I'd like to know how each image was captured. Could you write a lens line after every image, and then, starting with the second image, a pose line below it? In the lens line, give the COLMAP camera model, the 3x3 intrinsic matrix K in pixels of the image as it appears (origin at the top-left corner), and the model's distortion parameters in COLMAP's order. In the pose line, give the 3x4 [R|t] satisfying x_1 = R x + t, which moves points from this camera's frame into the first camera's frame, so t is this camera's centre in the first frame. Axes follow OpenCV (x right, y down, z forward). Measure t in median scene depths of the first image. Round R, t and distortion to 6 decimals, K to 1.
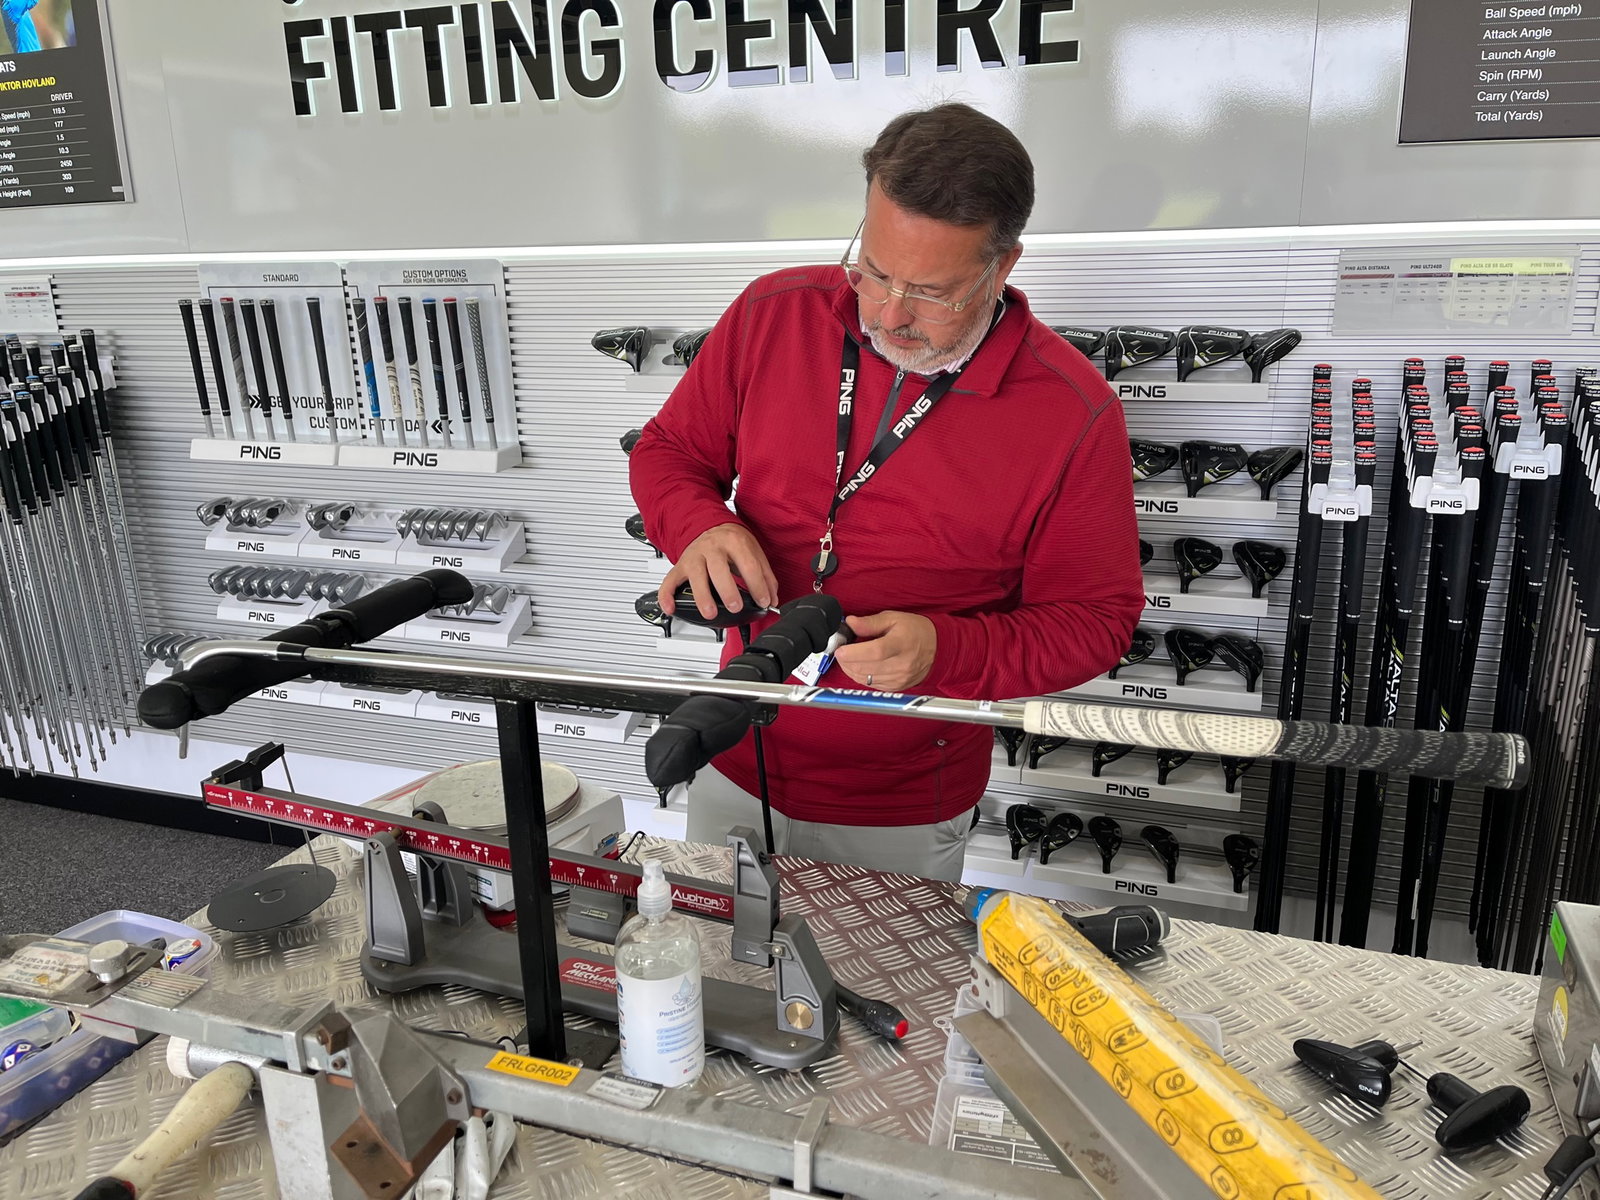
lens RADIAL K [[1202.1, 0, 796.3], [0, 1202.1, 607.6], [0, 0, 1]] dist [0.030189, -0.047224]
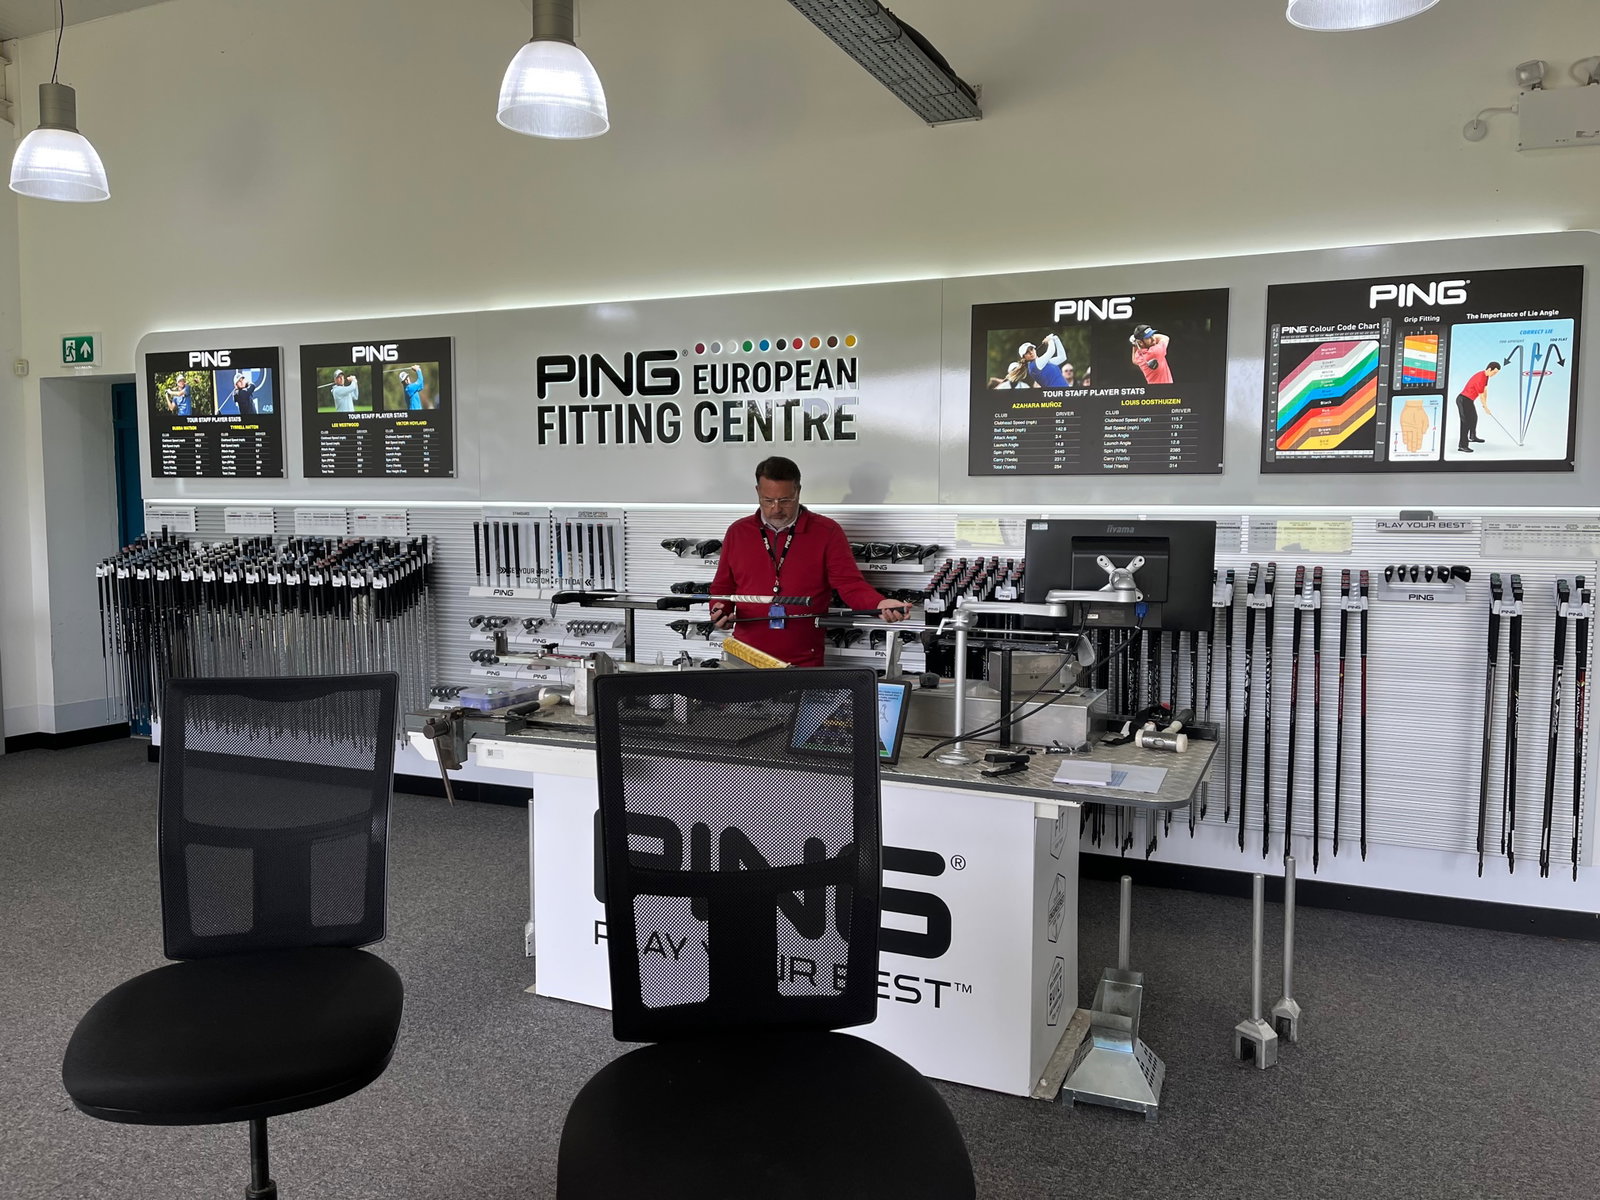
lens RADIAL K [[1212.3, 0, 799.9], [0, 1212.3, 605.1], [0, 0, 1]] dist [0.023991, 0.002994]
pose [[0.997290, 0.031263, -0.066604, 0.227610], [-0.043870, 0.979385, -0.197183, 0.305014], [0.059067, 0.199571, 0.978102, -1.102203]]
